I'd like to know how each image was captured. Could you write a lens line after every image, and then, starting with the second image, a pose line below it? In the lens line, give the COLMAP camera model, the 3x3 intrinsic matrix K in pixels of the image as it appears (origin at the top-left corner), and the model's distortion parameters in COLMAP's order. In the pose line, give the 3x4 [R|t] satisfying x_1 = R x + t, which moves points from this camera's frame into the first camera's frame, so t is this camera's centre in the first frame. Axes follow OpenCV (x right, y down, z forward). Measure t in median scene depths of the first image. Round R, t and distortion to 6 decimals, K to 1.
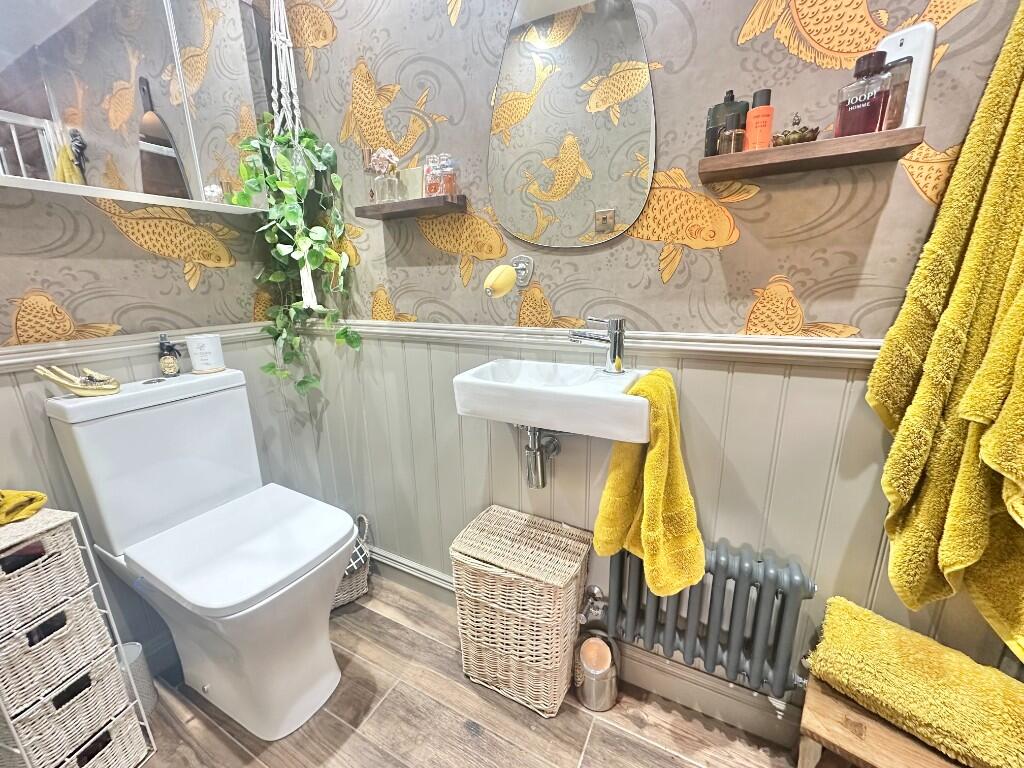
lens RADIAL K [[408.1, 0, 513.0], [0, 408.1, 382.7], [0, 0, 1]] dist [-0.003316, 0.000033]
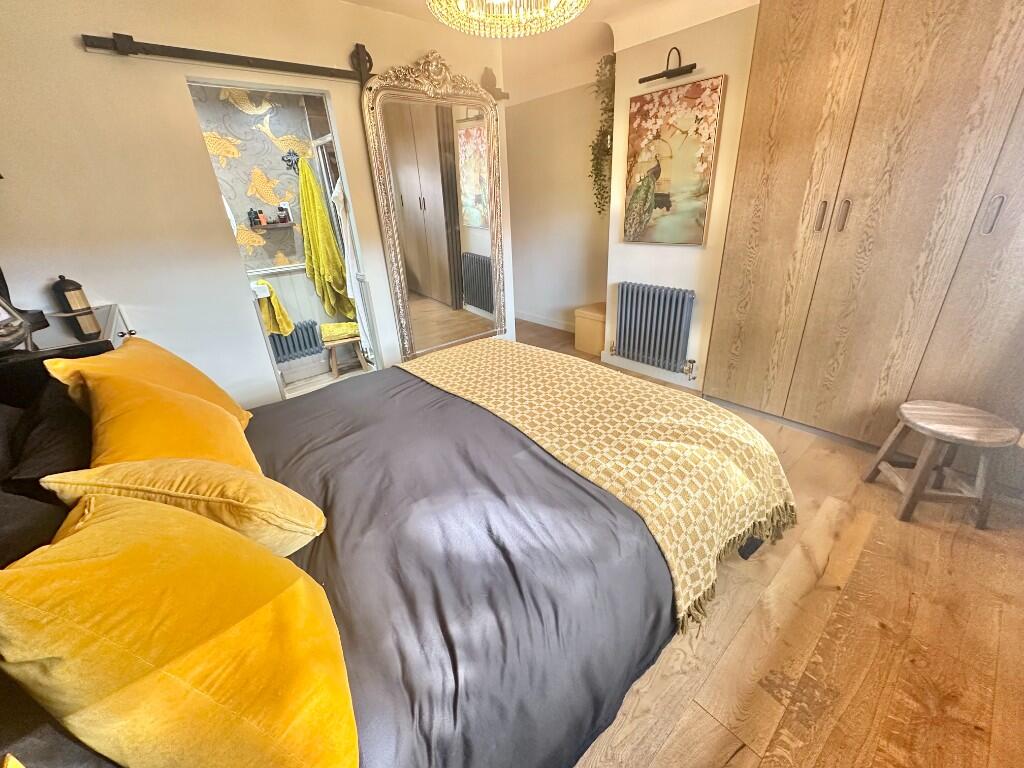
lens RADIAL K [[408.1, 0, 513.0], [0, 408.1, 382.7], [0, 0, 1]] dist [-0.003316, 0.000033]
pose [[0.365024, -0.378470, 0.850599, -2.644175], [0.270529, 0.917338, 0.292071, 0.418798], [-0.890826, 0.123499, 0.437237, -2.919919]]
